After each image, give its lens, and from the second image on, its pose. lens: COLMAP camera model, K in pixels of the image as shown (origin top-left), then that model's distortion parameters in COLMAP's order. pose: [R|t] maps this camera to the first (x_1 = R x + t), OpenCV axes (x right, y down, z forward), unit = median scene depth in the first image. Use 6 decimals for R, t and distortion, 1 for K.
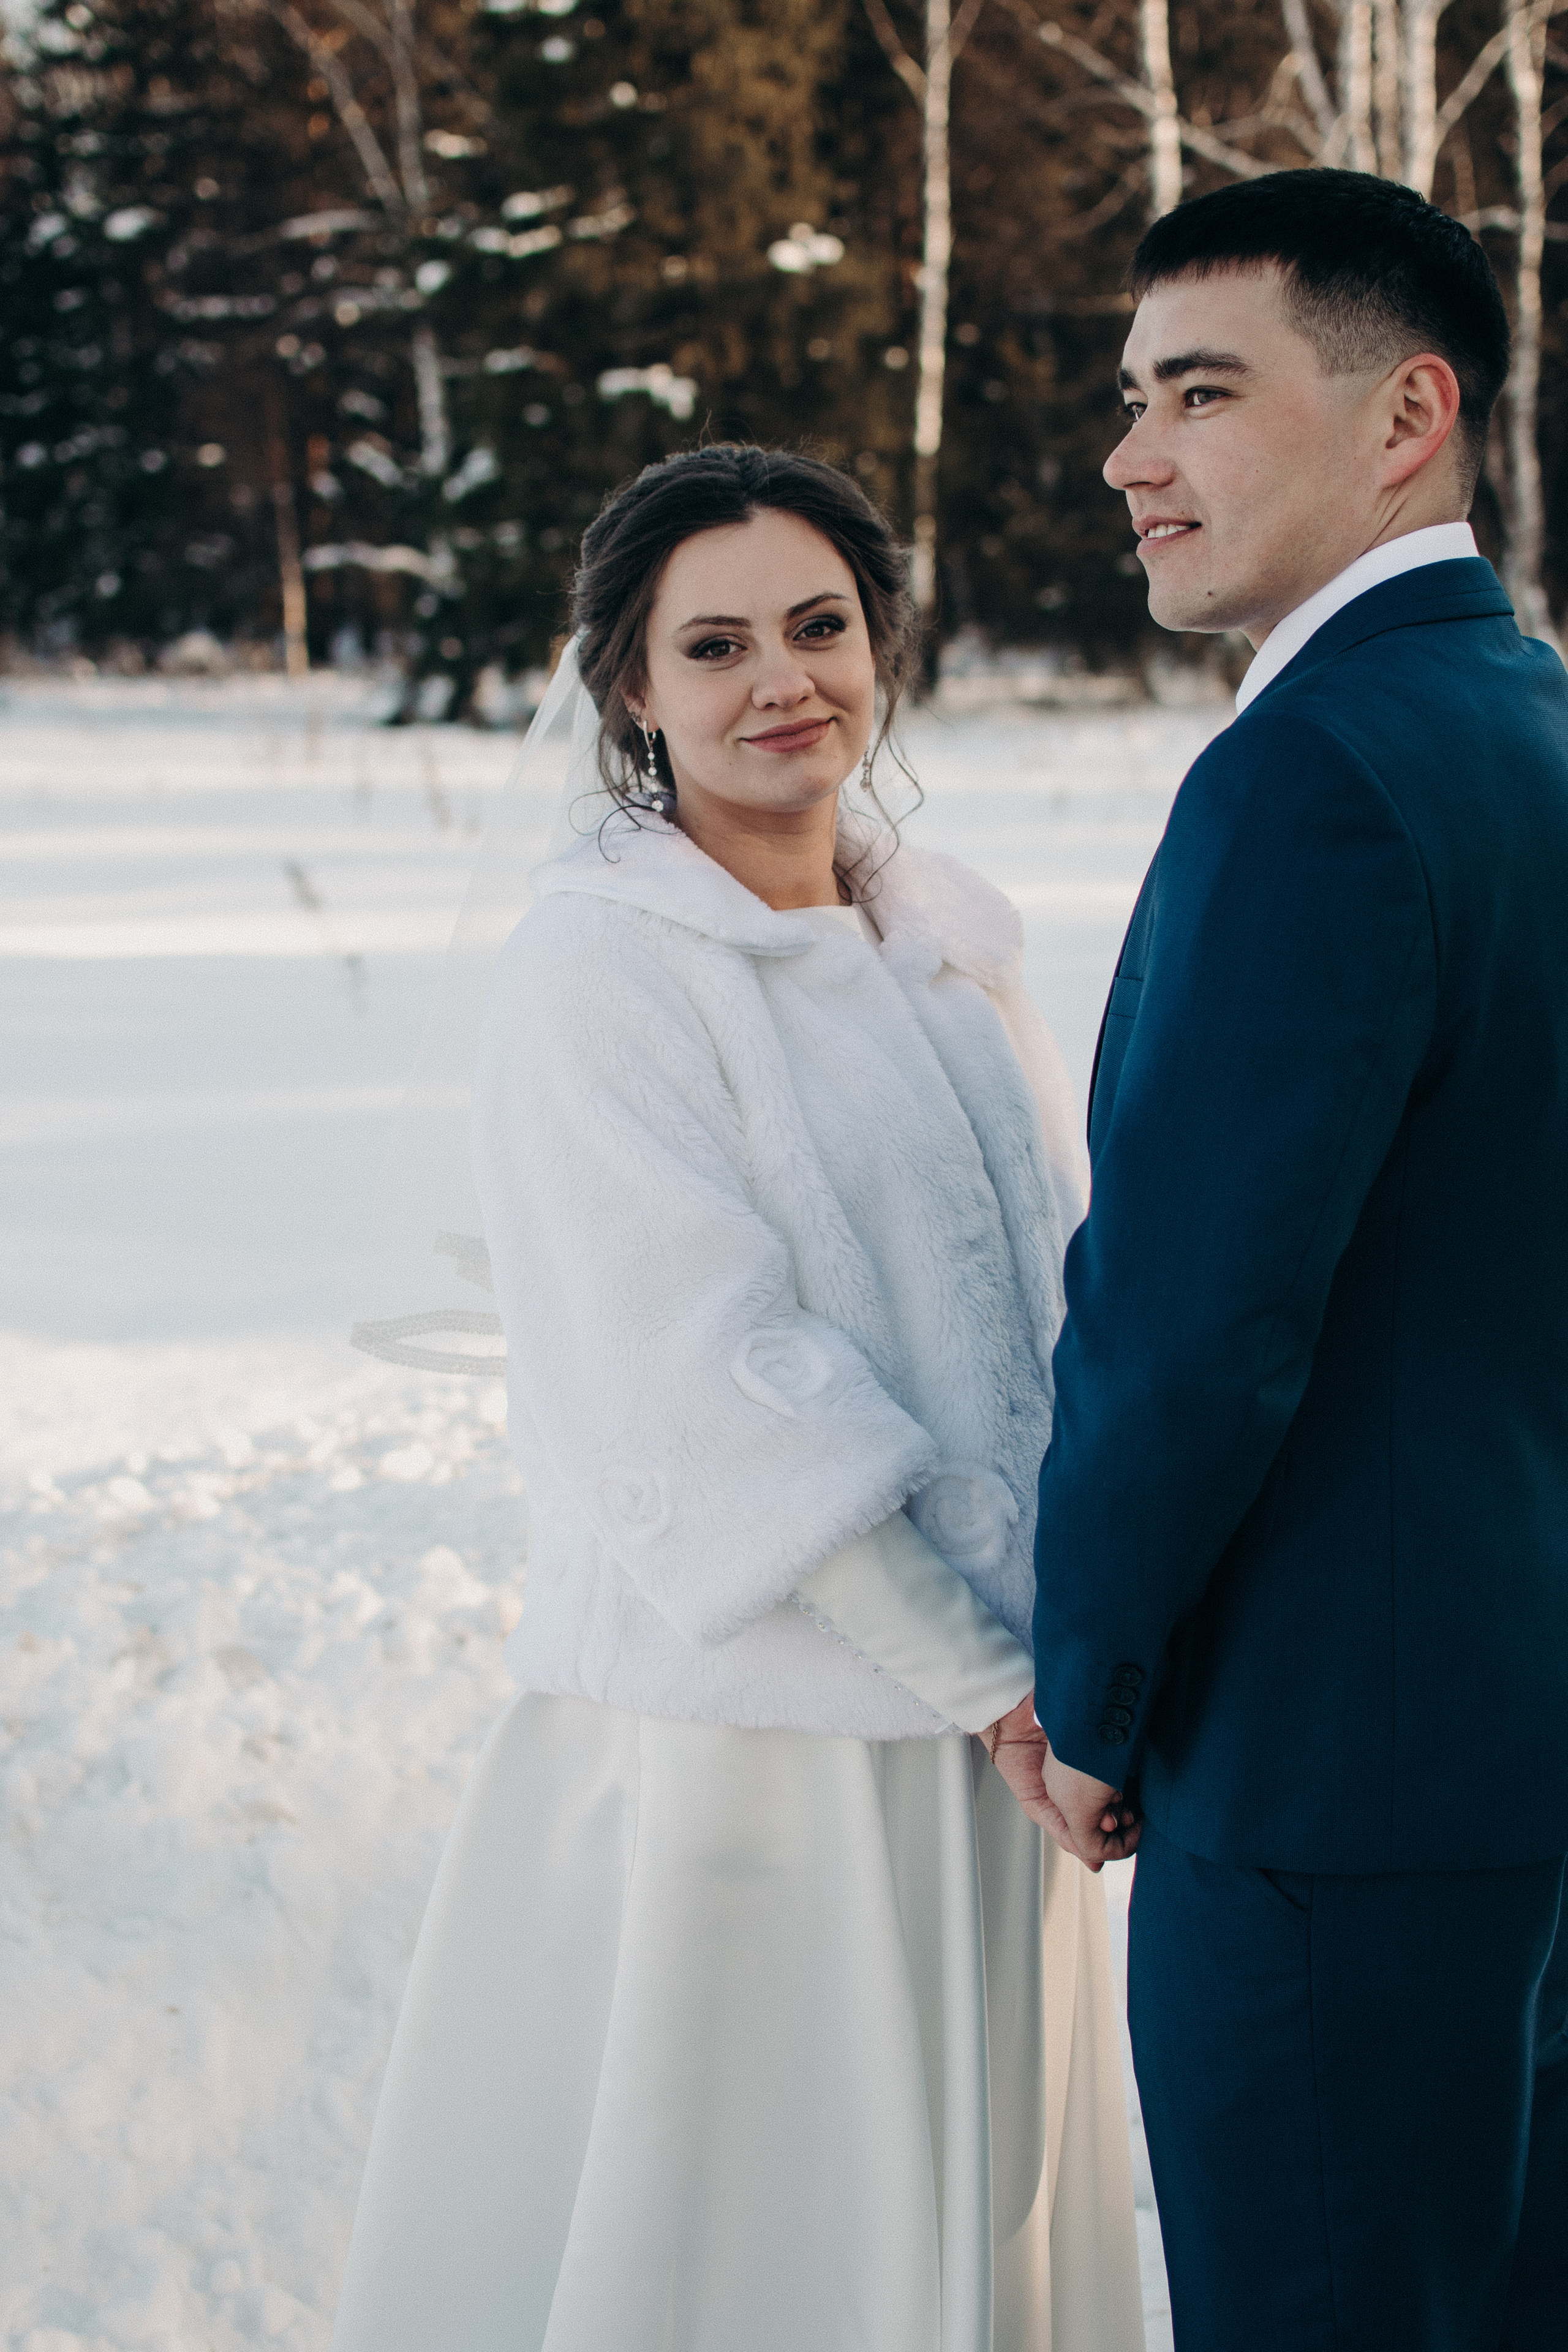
lens RADIAL K [[3557.9, 0, 784.0], [0, 3557.9, 1176.0], [0, 0, 1]] dist [-0.128468, -0.659868]
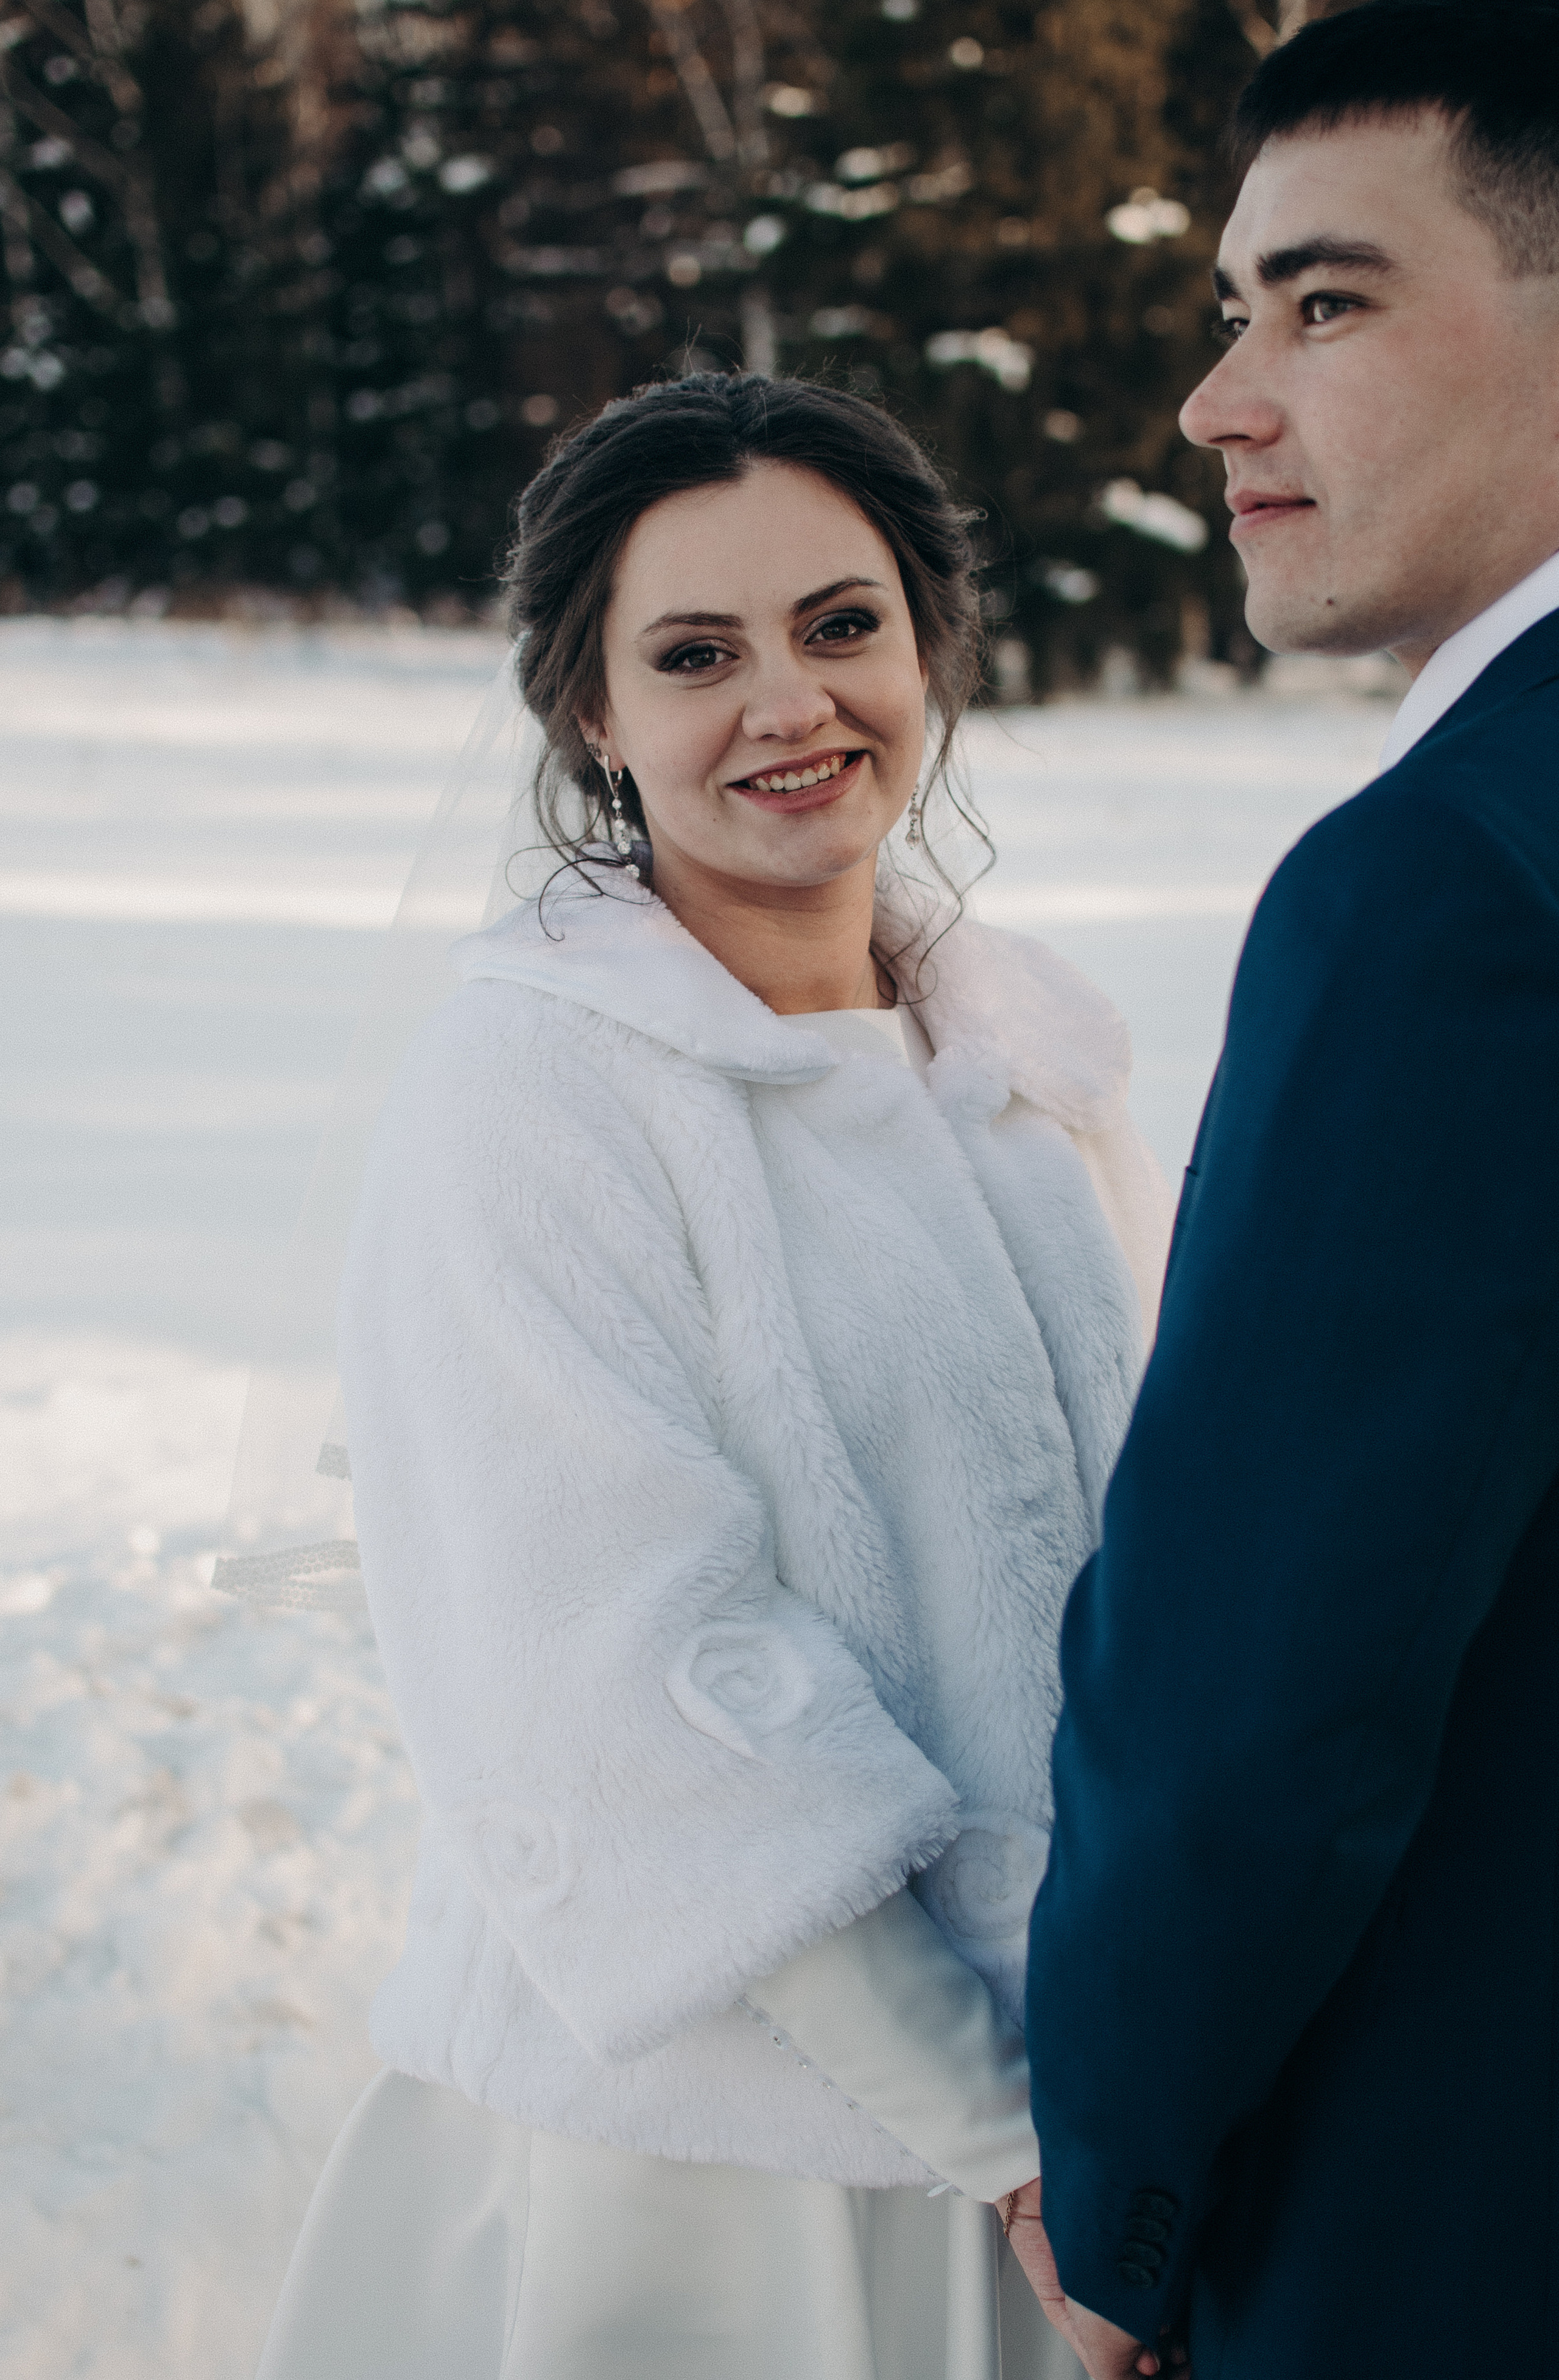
lens RADIAL K [[3573.8, 0, 779.5], [0, 3573.8, 1190.0], [0, 0, 1]] dist [-0.220736, 0.192066]
pose [[0.995106, 0.040390, -0.090186, 0.042726], [-0.039289, 0.999130, 0.013950, -0.033958], [0.090671, -0.010338, 0.995827, 0.190755]]
